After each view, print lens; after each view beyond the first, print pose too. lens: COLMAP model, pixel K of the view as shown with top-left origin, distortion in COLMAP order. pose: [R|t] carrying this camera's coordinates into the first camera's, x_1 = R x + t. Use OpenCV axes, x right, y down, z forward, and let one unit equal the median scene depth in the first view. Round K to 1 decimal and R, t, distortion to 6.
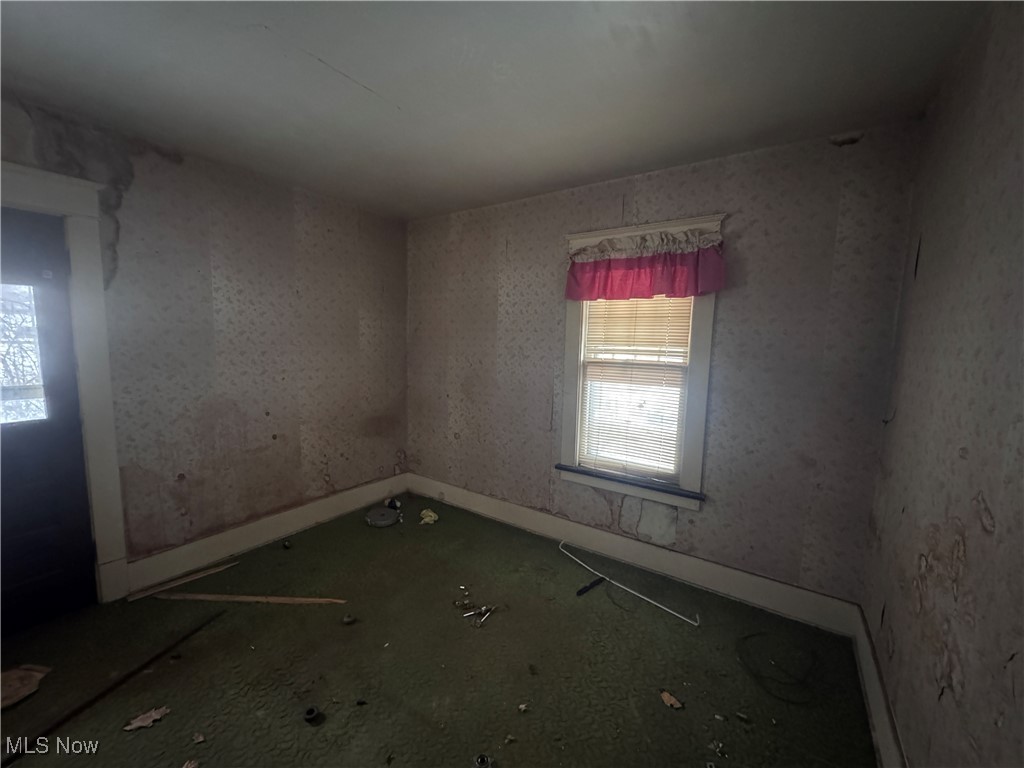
lens RADIAL K [[408.6, 0, 509.3], [0, 408.6, 383.6], [0, 0, 1]] dist [-0.004342, -0.000548]
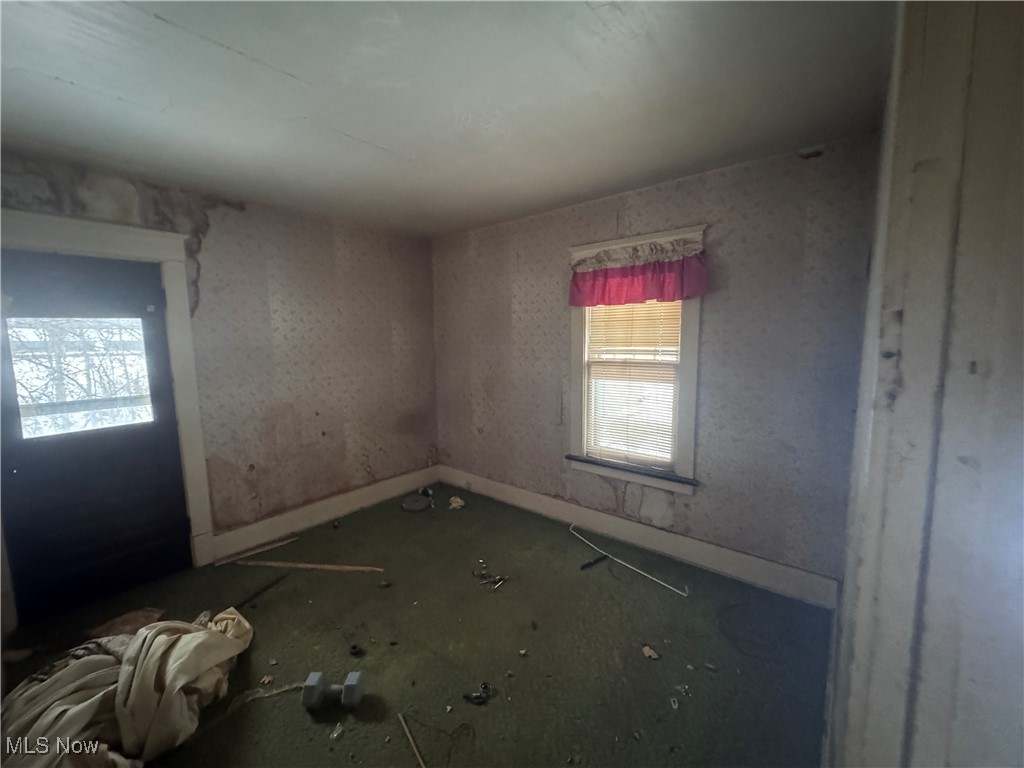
lens RADIAL K [[408.6, 0, 508.7], [0, 408.6, 383.5], [0, 0, 1]] dist [-0.004342, -0.000548]
pose [[0.994553, -0.025500, -0.101063, 0.093022], [0.026261, 0.999636, 0.006205, -0.008106], [0.100868, -0.008825, 0.994861, -0.139172]]
